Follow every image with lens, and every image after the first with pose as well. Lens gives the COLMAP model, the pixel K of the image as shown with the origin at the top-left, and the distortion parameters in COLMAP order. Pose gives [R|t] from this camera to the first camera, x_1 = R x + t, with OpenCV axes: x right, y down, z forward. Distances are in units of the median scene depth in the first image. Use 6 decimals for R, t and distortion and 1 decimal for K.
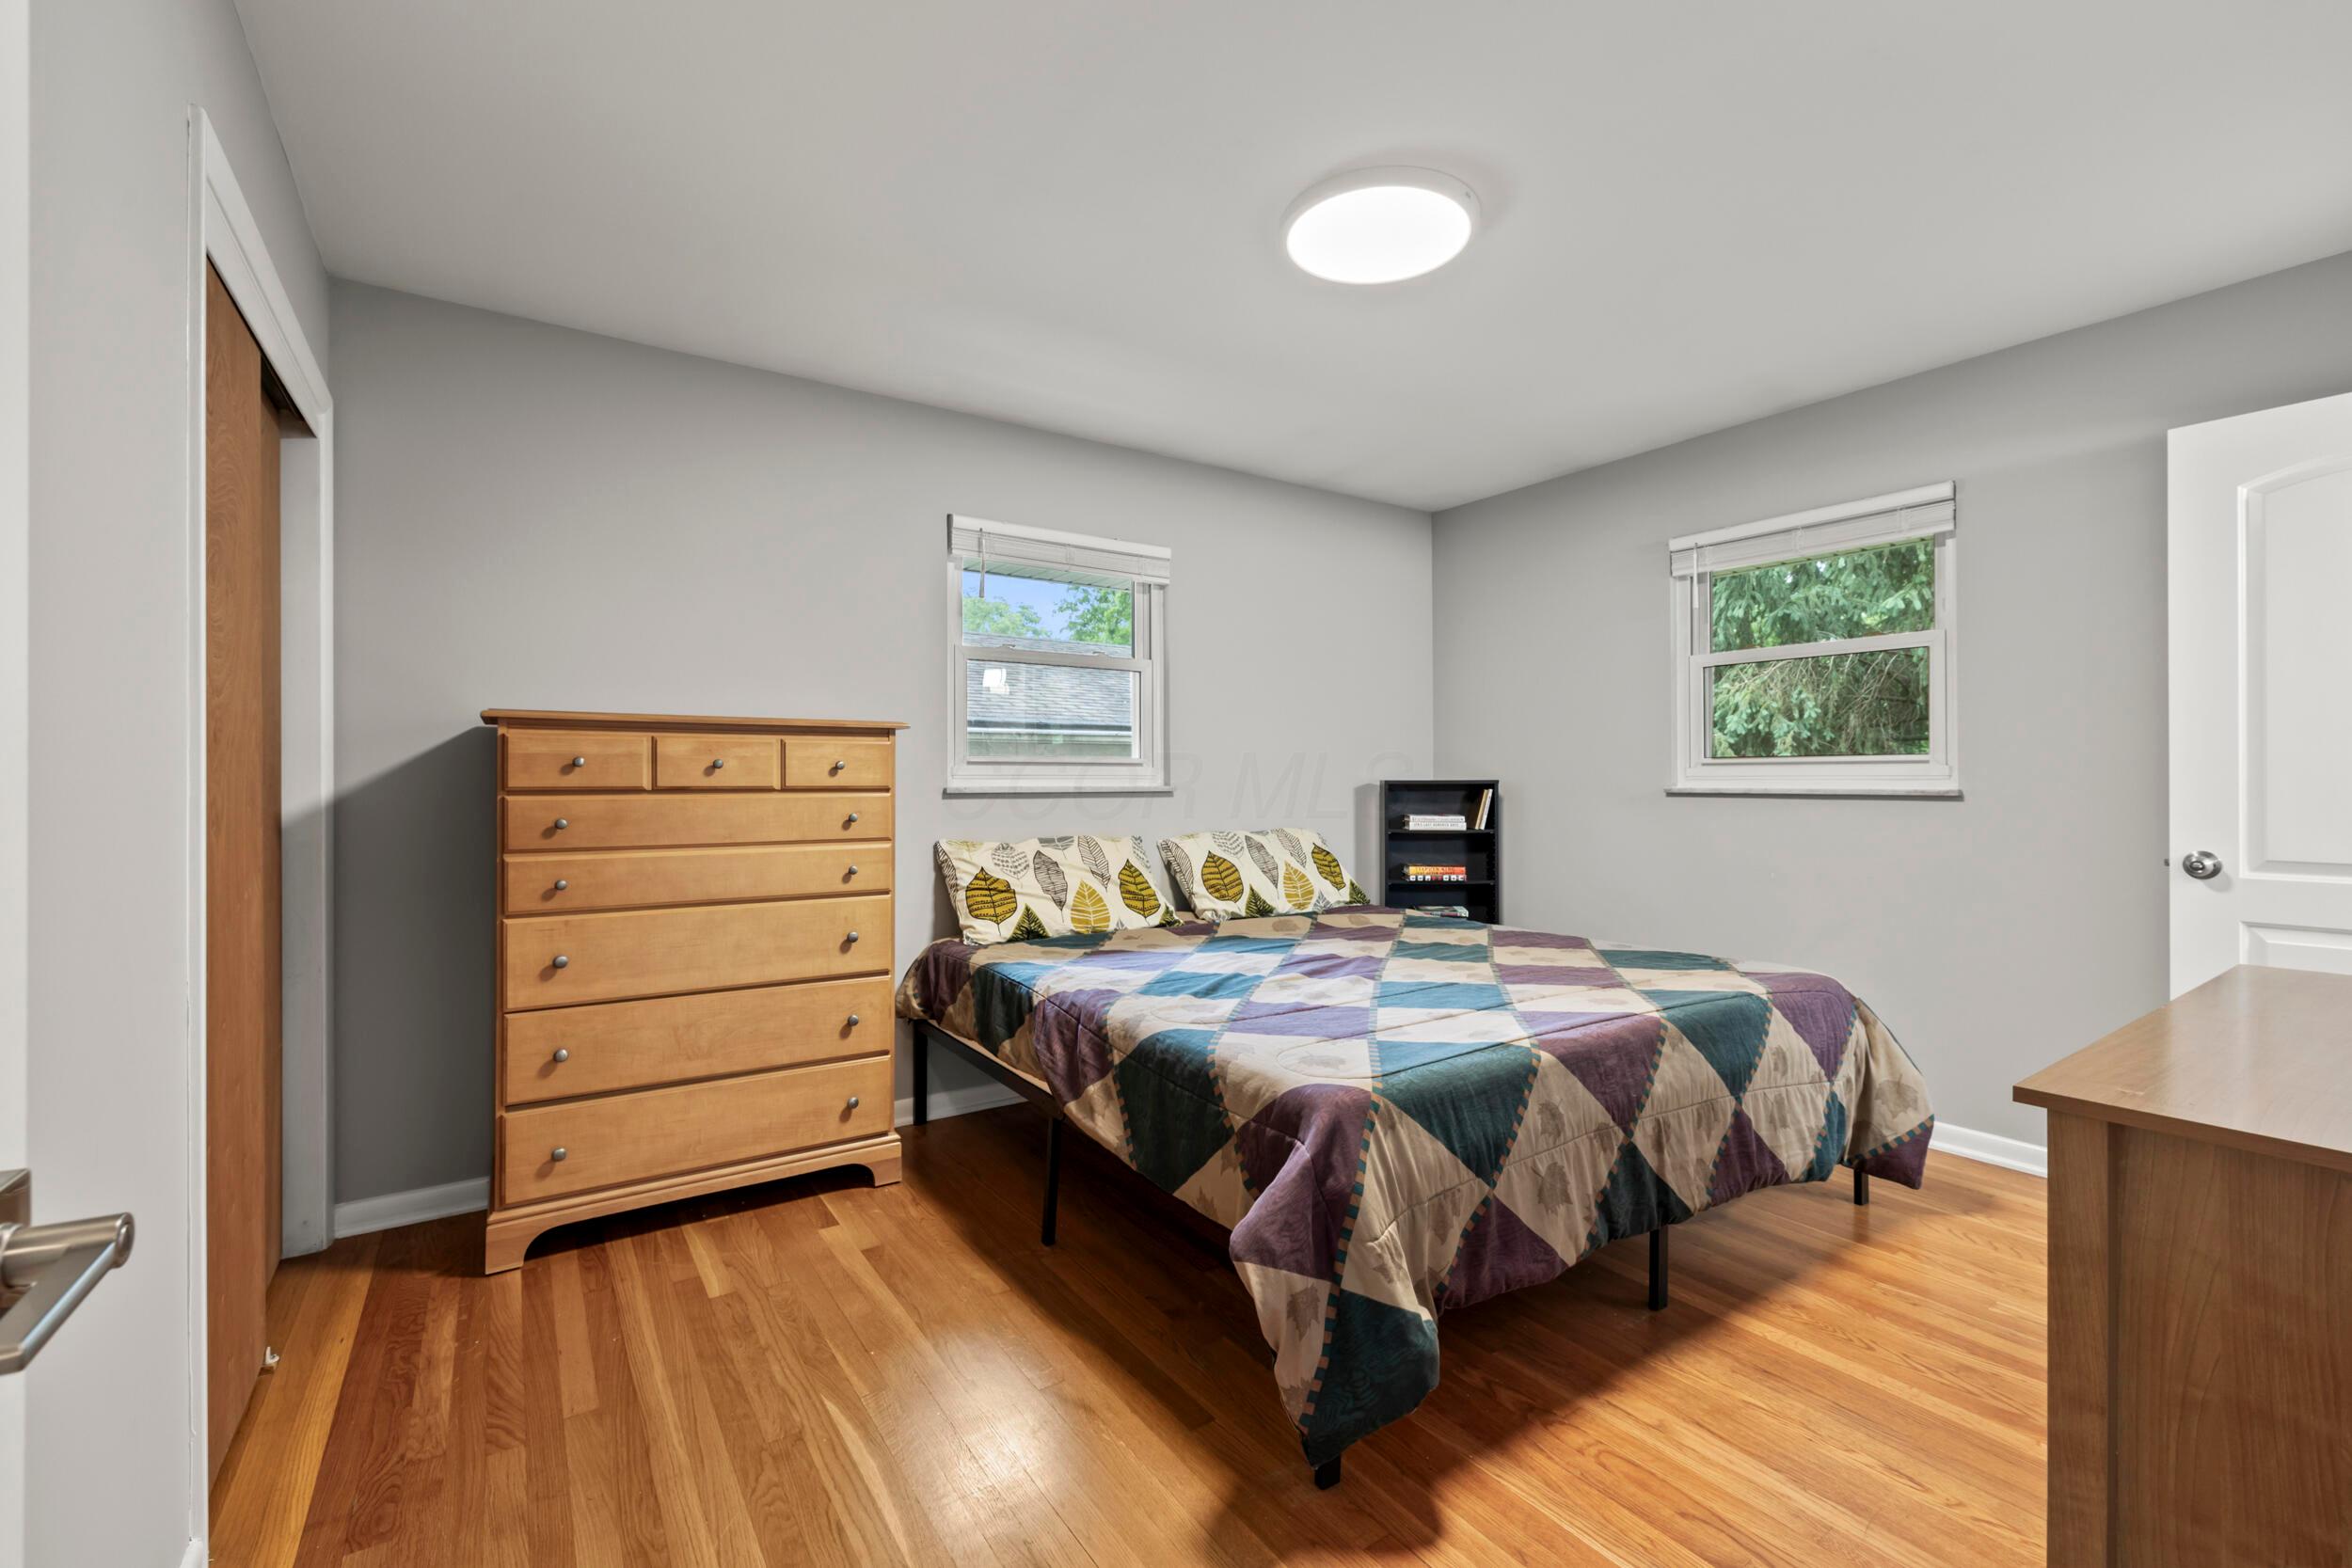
lens RADIAL K [[1020.3, 0, 1165.4], [0, 1020.3, 781.1], [0, 0, 1]] dist [-0.001106, 0.000856]
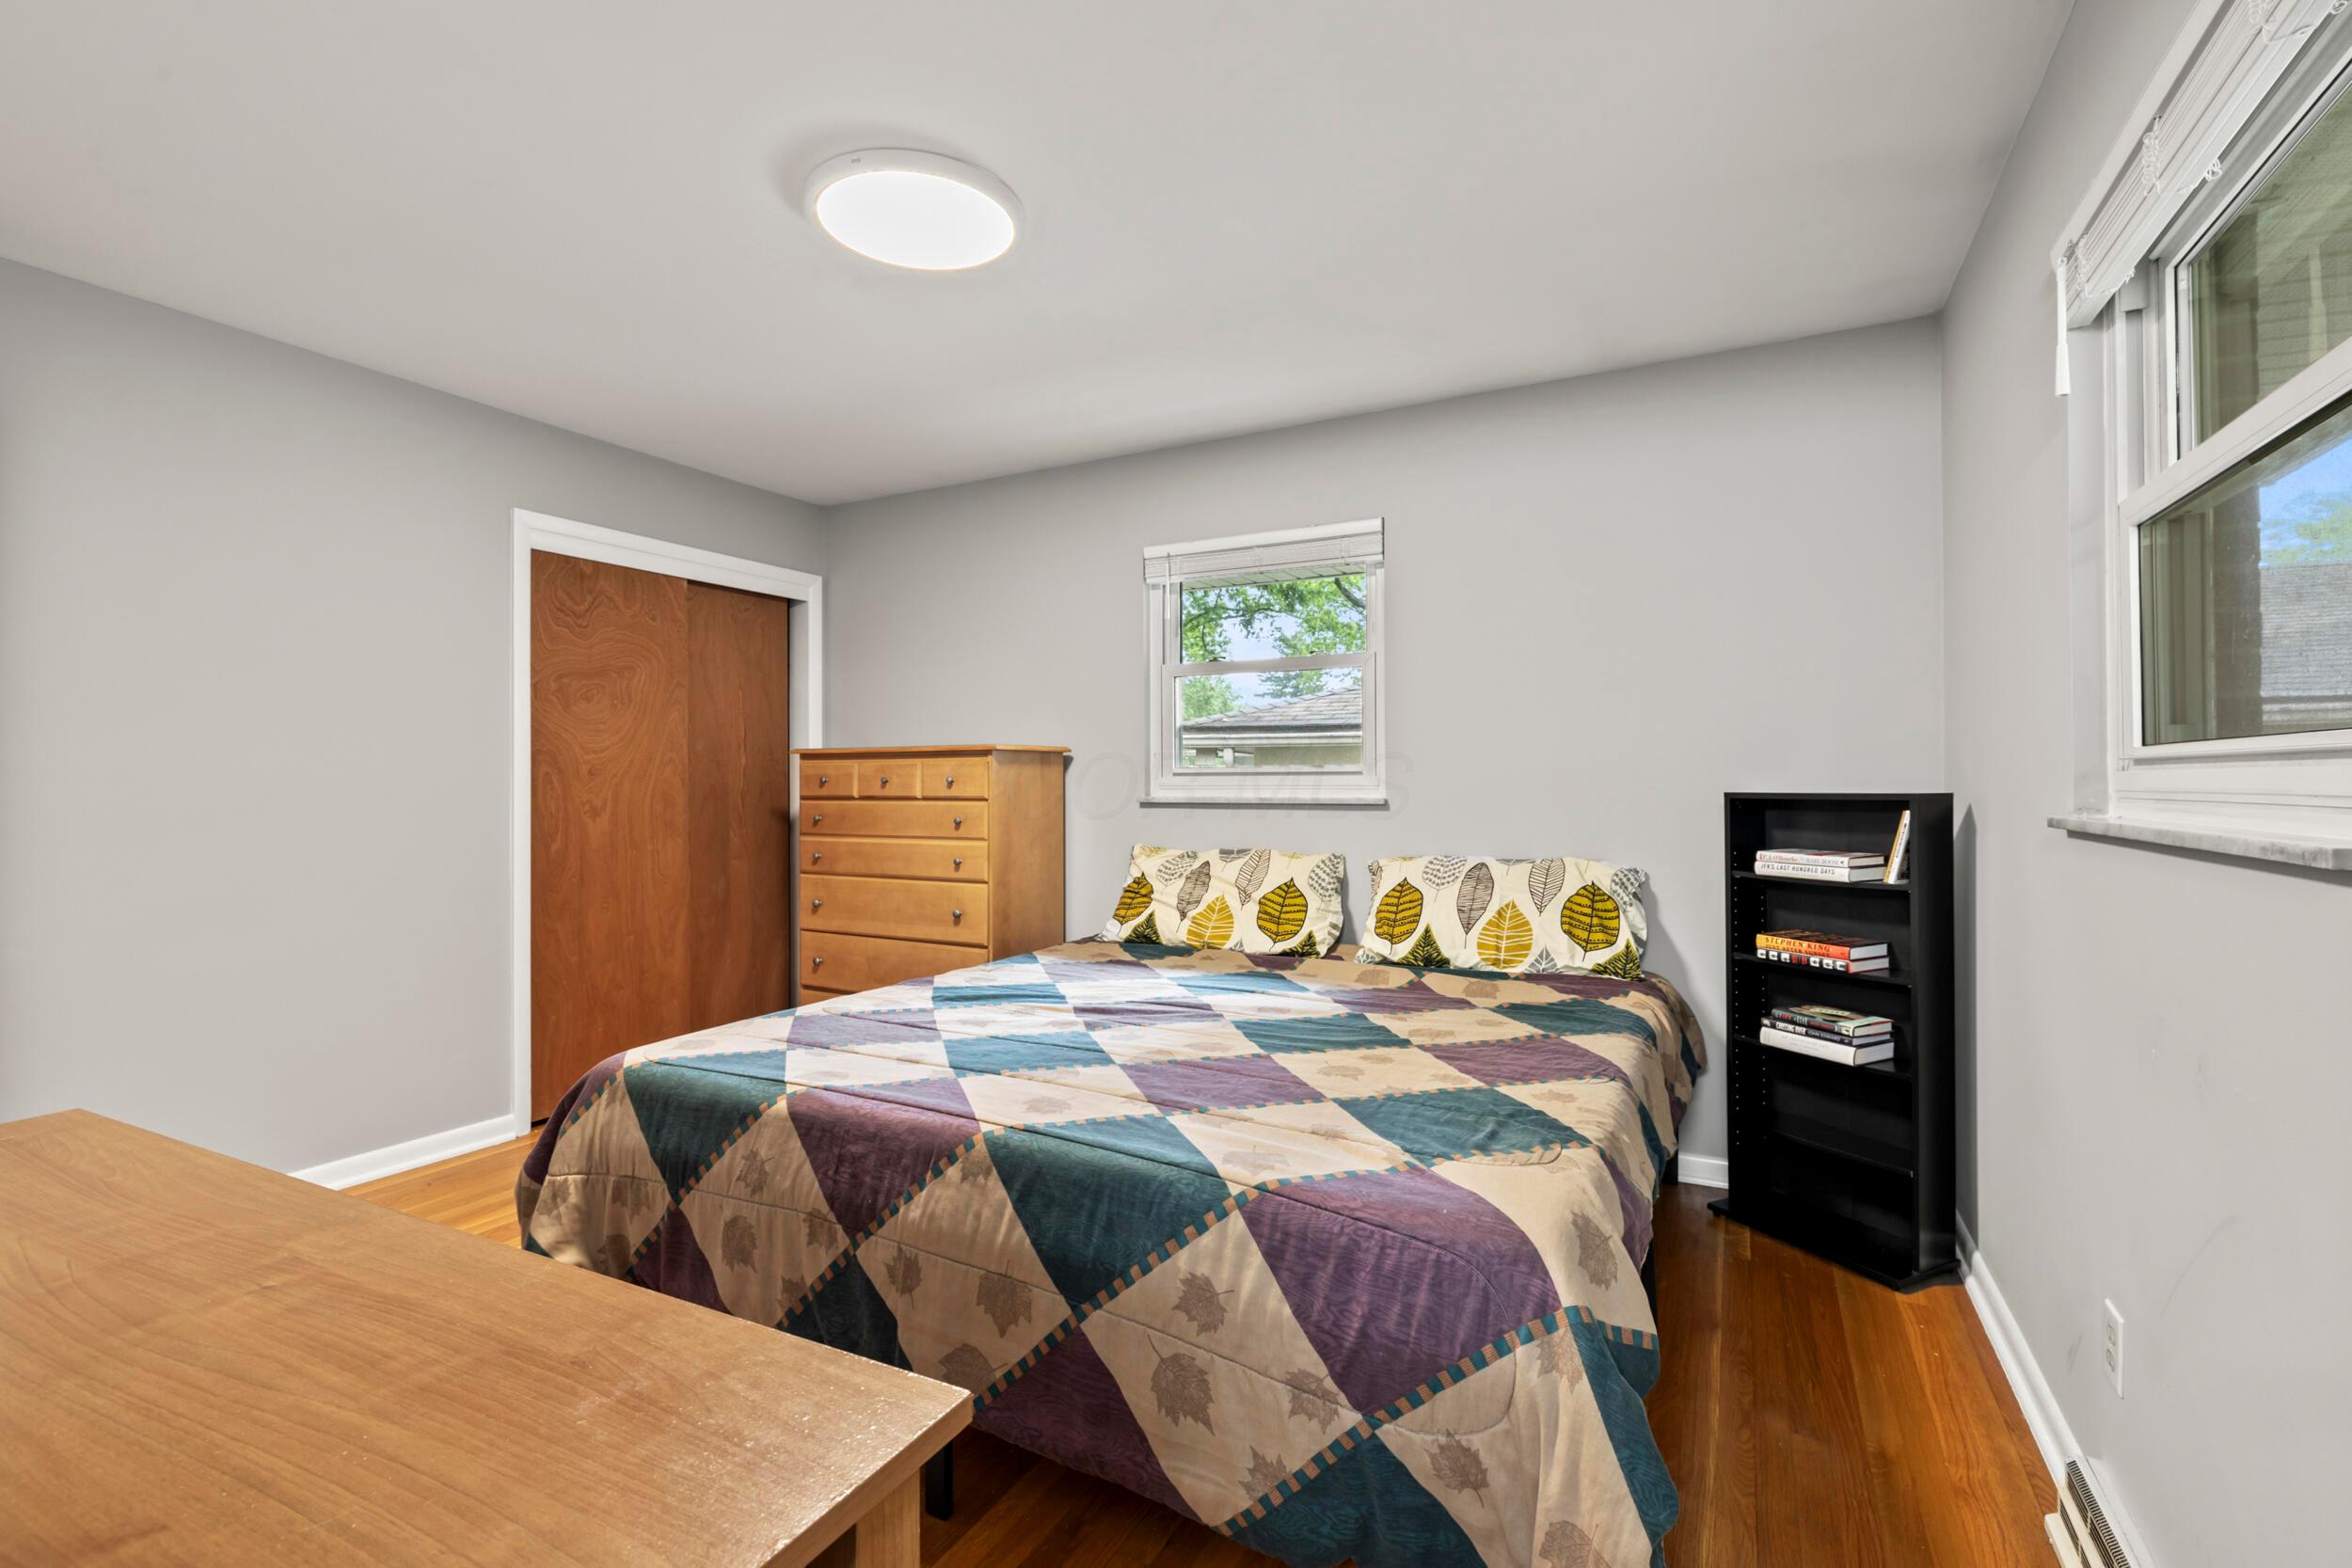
lens RADIAL K [[1020.3, 0, 1171.0], [0, 1020.3, 781.5], [0, 0, 1]] dist [-0.001106, 0.000856]
pose [[0.477418, -0.002744, -0.878672, 0.938250], [0.001394, 0.999996, -0.002365, -0.010254], [0.878675, -0.000095, 0.477420, 0.615155]]
